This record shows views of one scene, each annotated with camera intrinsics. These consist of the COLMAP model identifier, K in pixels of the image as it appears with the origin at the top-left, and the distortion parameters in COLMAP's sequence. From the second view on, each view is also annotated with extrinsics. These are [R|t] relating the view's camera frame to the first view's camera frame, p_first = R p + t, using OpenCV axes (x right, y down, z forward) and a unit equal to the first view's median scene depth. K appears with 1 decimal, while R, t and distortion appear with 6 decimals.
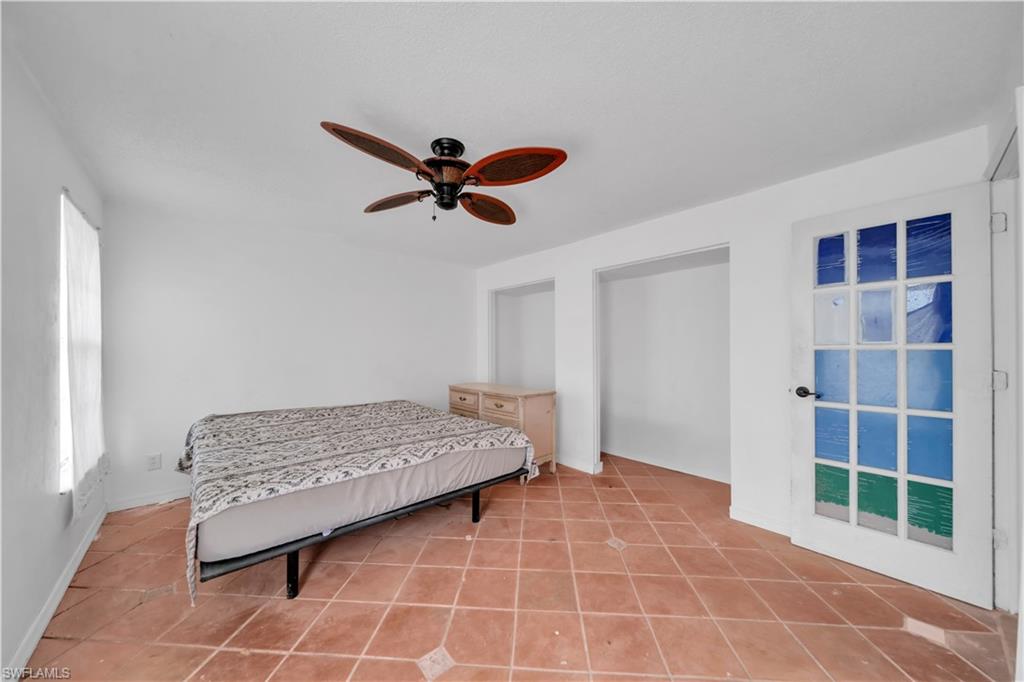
lens RADIAL K [[353.3, 0, 511.9], [0, 353.3, 348.1], [0, 0, 1]] dist [-0.003633, -0.000242]
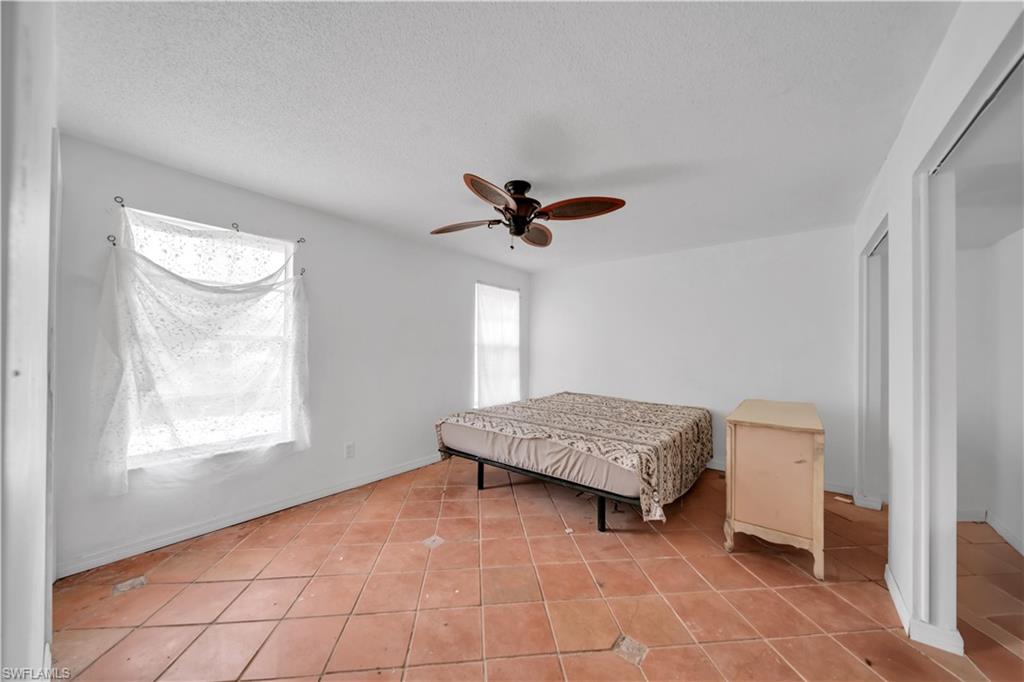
lens RADIAL K [[353.3, 0, 509.6], [0, 353.3, 343.8], [0, 0, 1]] dist [-0.003633, -0.000242]
pose [[0.160263, -0.006049, -0.987056, 1.000243], [-0.002398, 0.999976, -0.006517, -0.009927], [0.987072, 0.003412, 0.160244, 0.741411]]
